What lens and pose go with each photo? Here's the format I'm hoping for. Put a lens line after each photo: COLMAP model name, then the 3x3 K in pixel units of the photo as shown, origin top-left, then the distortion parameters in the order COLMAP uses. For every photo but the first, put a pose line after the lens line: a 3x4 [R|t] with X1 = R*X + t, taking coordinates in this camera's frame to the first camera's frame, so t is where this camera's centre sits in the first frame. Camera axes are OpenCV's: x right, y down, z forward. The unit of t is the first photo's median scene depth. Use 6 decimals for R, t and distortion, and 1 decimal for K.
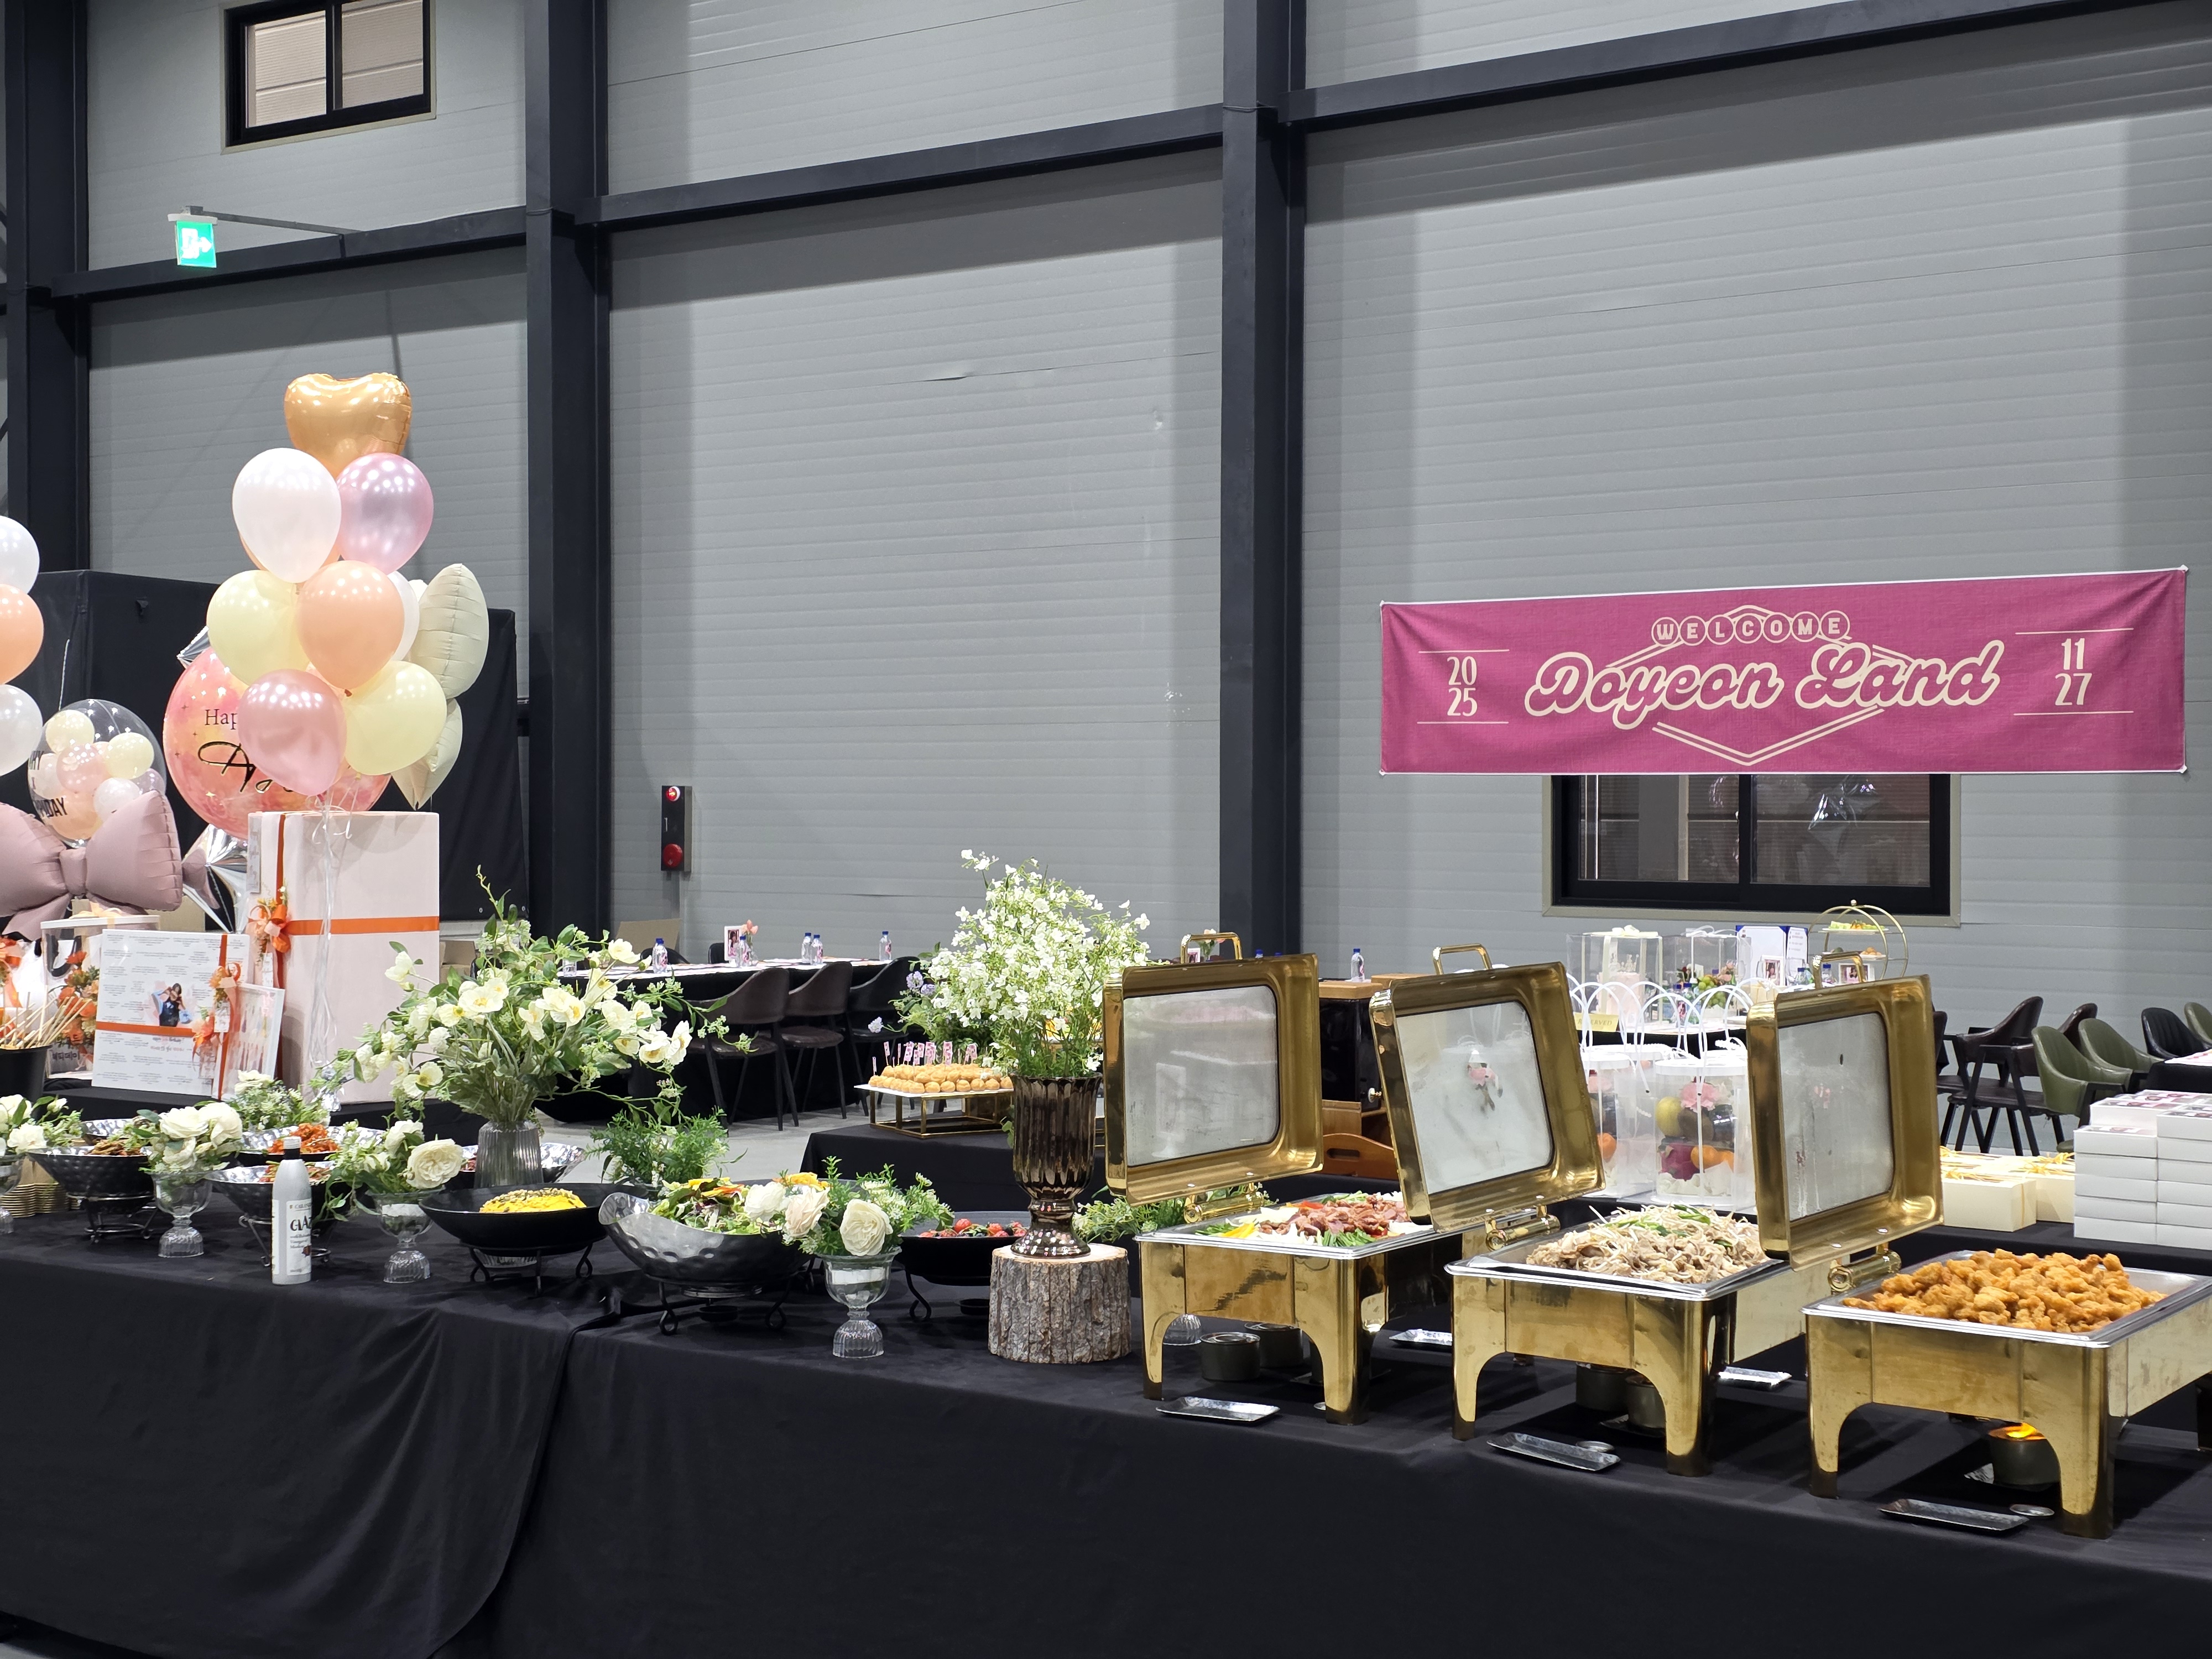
lens RADIAL K [[2946.1, 0, 1105.0], [0, 2946.1, 828.4], [0, 0, 1]] dist [0.120082, 0.000000]
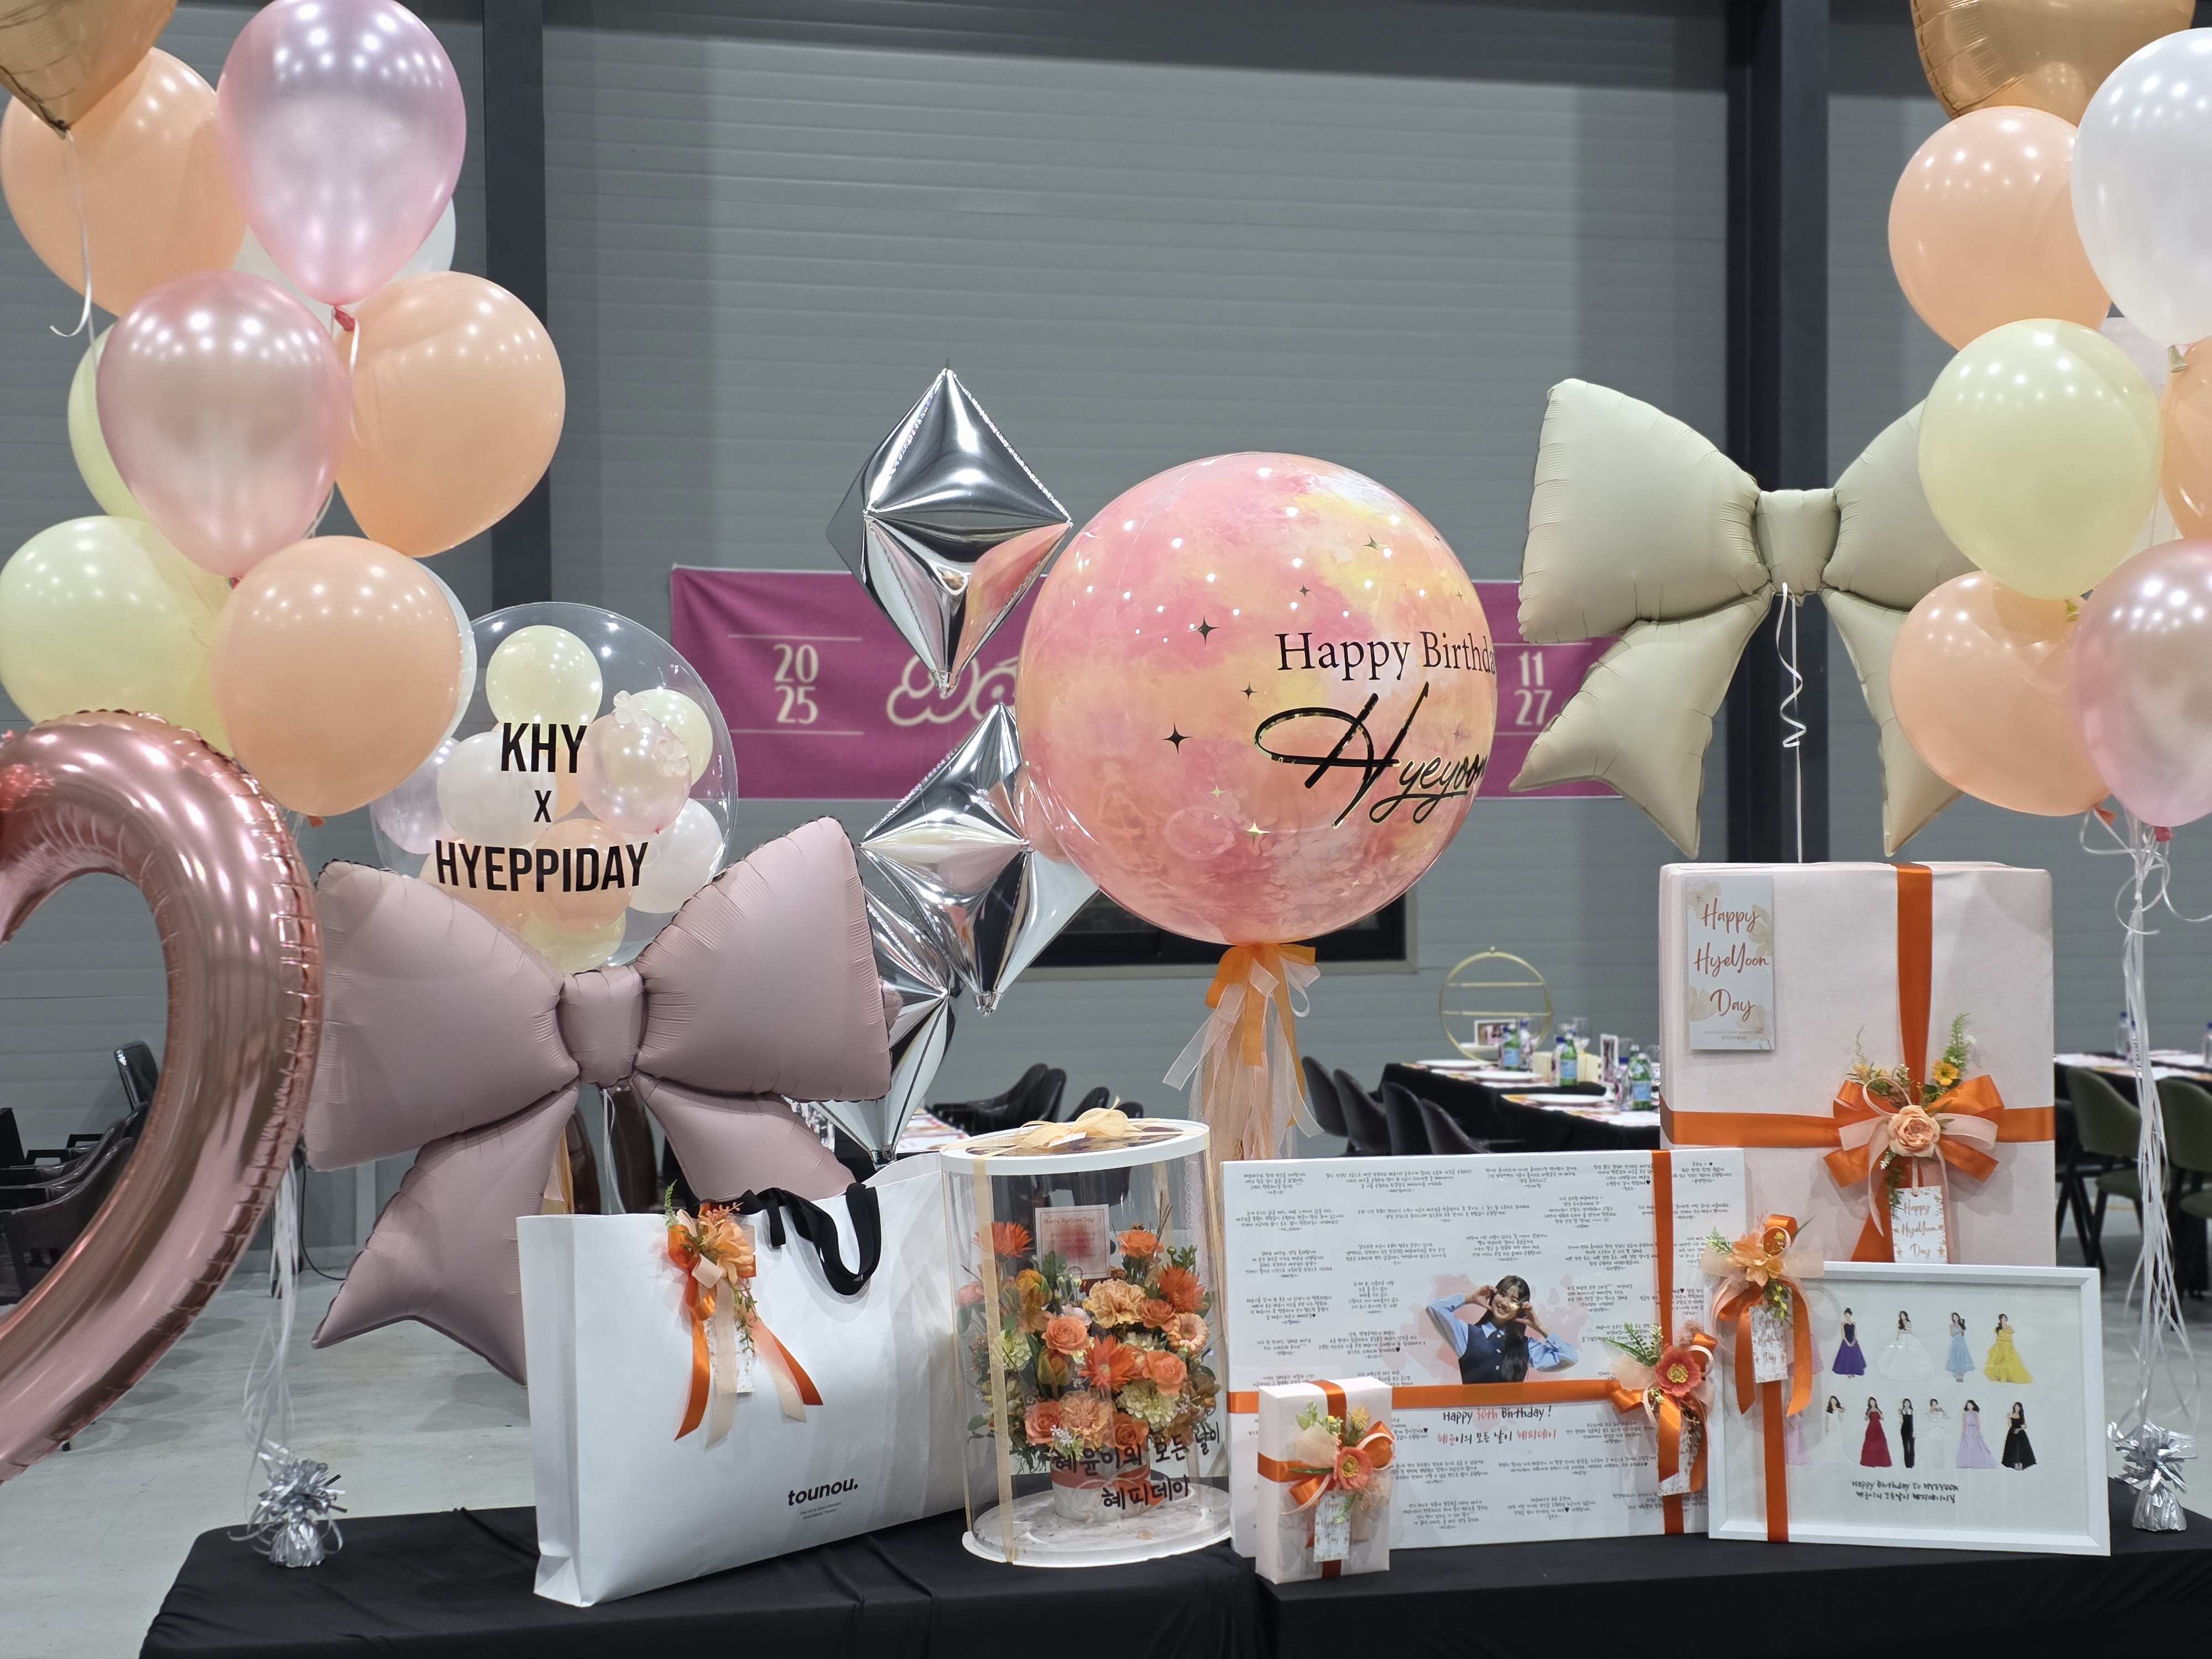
lens RADIAL K [[2946.1, 0, 1105.9], [0, 2946.1, 826.2], [0, 0, 1]] dist [0.120082, 0.000000]
pose [[0.676617, -0.004697, 0.736320, -0.425434], [0.014591, 0.999869, -0.007030, -0.006291], [-0.736191, 0.015500, 0.676597, 0.489633]]
